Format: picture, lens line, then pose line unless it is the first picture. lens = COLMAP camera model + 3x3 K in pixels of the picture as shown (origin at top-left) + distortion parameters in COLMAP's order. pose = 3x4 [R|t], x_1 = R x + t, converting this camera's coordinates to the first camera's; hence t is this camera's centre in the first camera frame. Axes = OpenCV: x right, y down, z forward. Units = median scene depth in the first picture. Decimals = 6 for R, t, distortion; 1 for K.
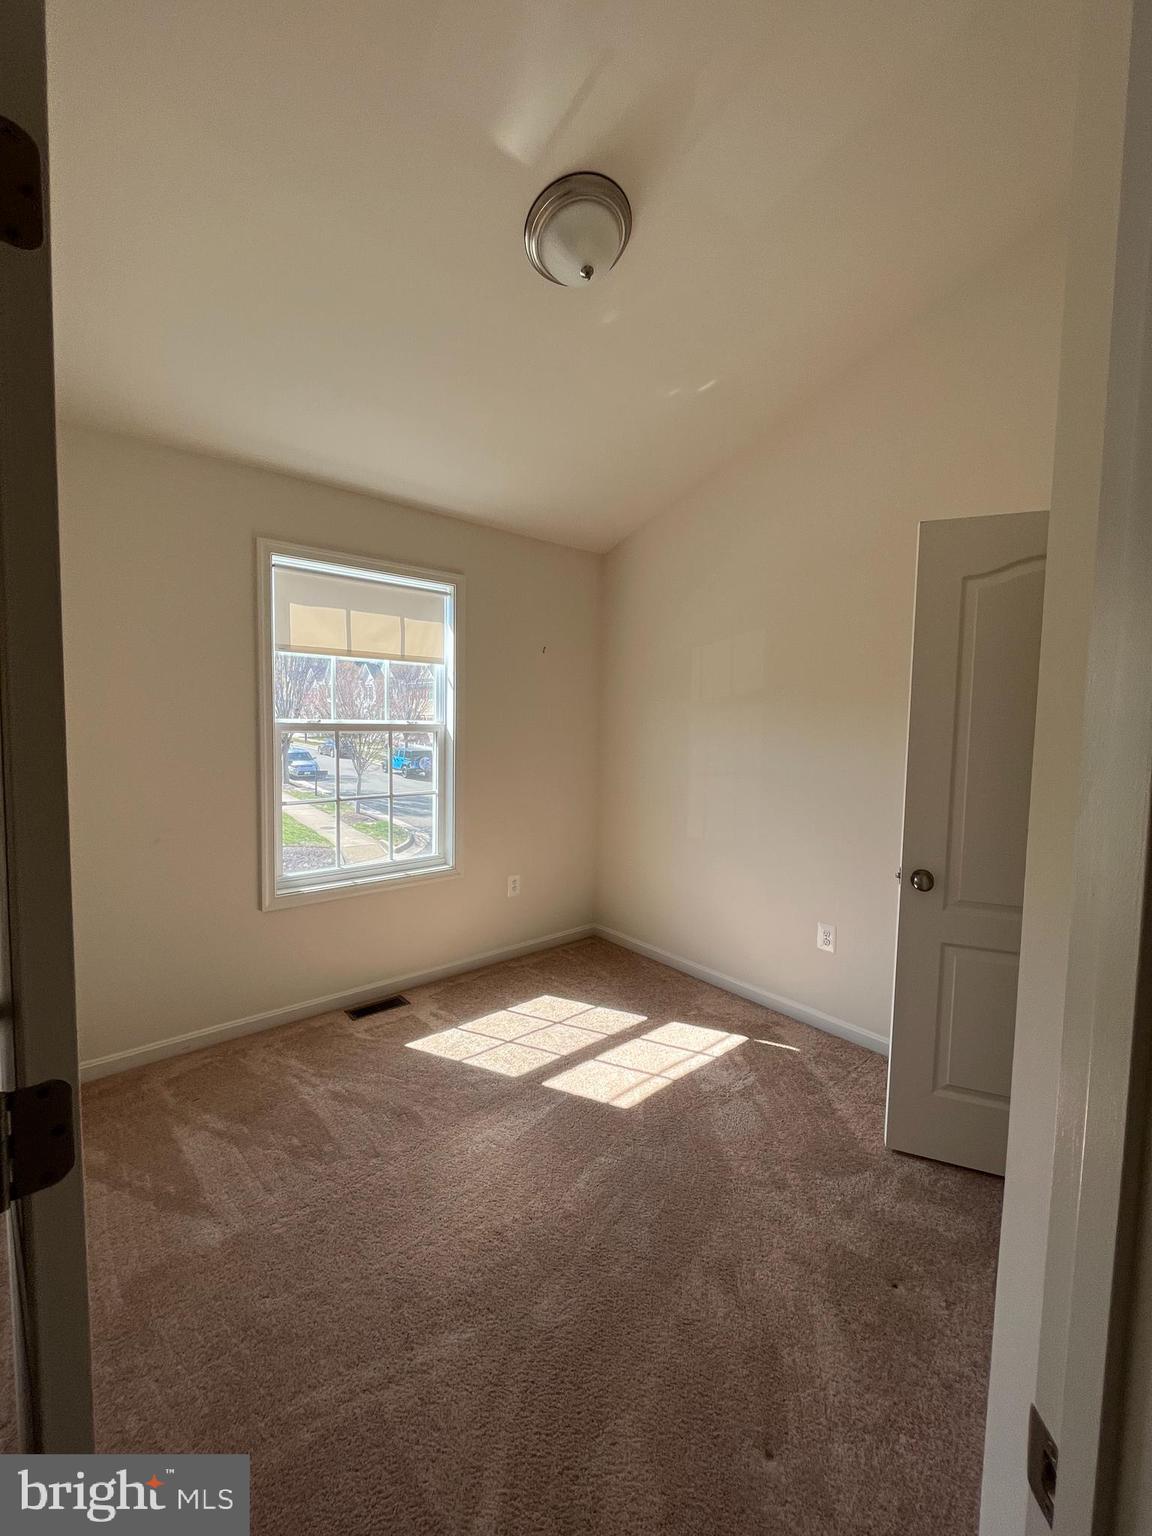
lens RADIAL K [[615.1, 0, 576.0], [0, 615.1, 768.0], [0, 0, 1]] dist [-0.000409, -0.000231]
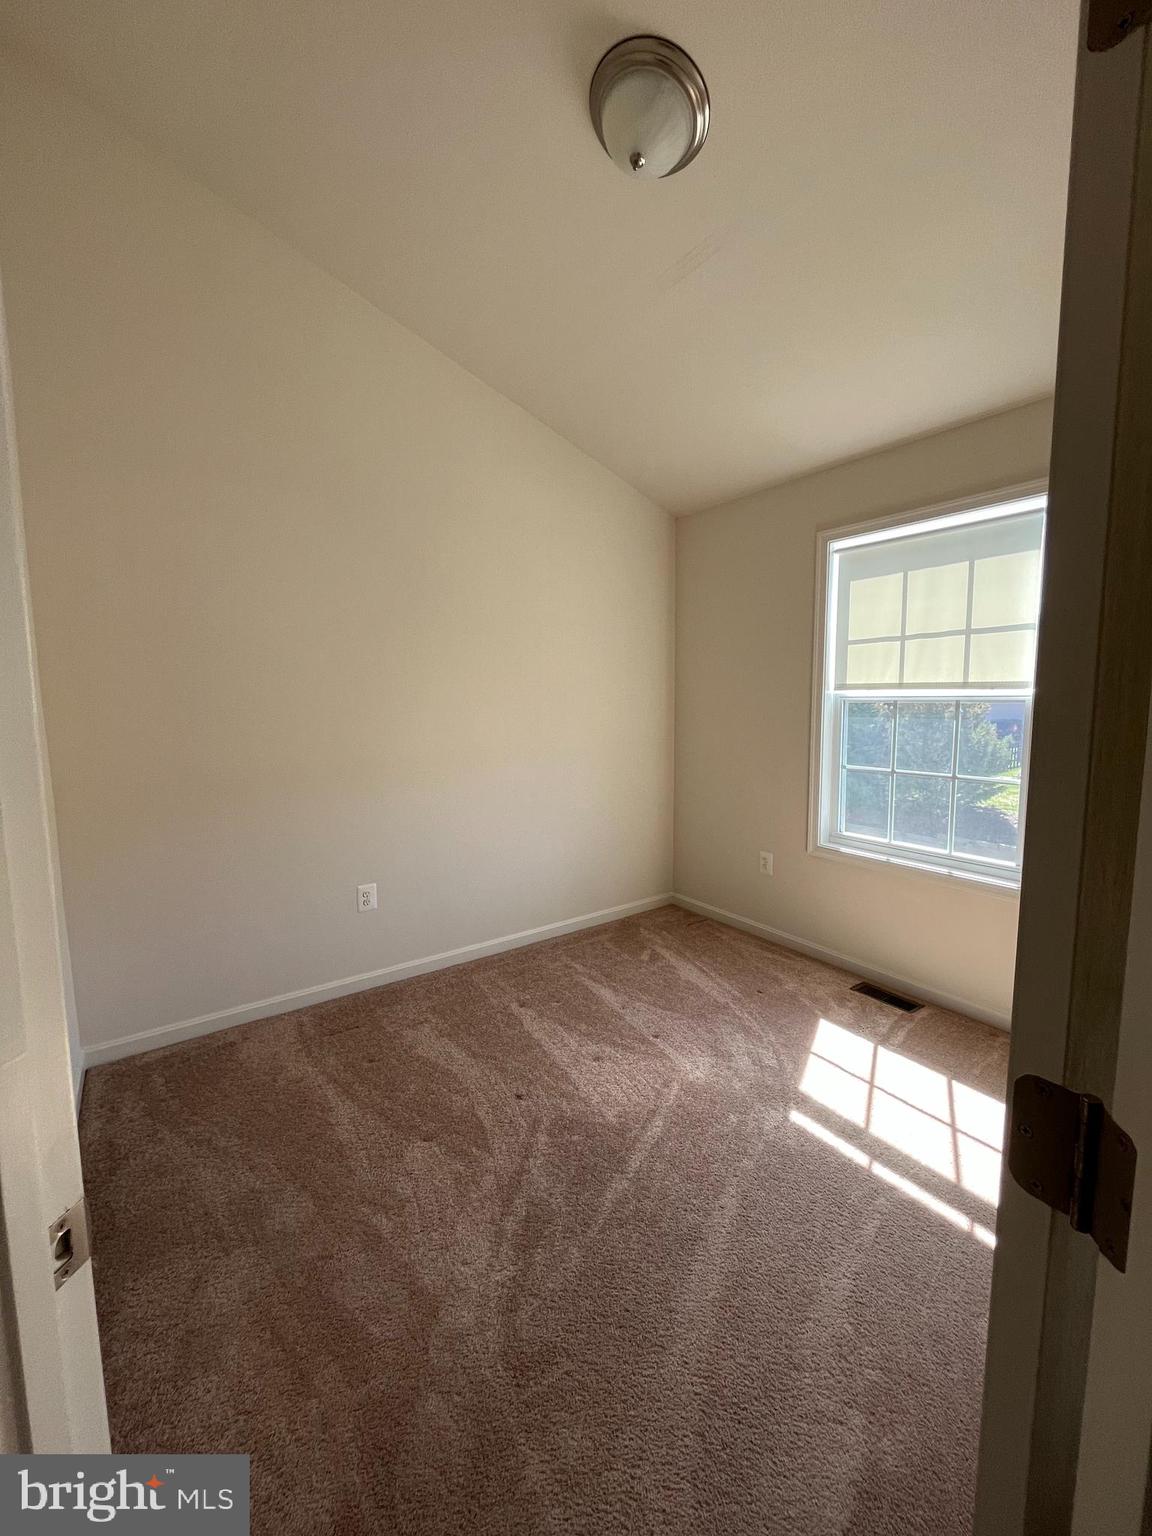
lens RADIAL K [[615.1, 0, 576.0], [0, 615.1, 768.0], [0, 0, 1]] dist [-0.000409, -0.000231]
pose [[-0.097185, 0.111269, -0.989027, 0.657110], [-0.069405, 0.990554, 0.118261, -0.037140], [0.992843, 0.080137, -0.088545, 0.626155]]
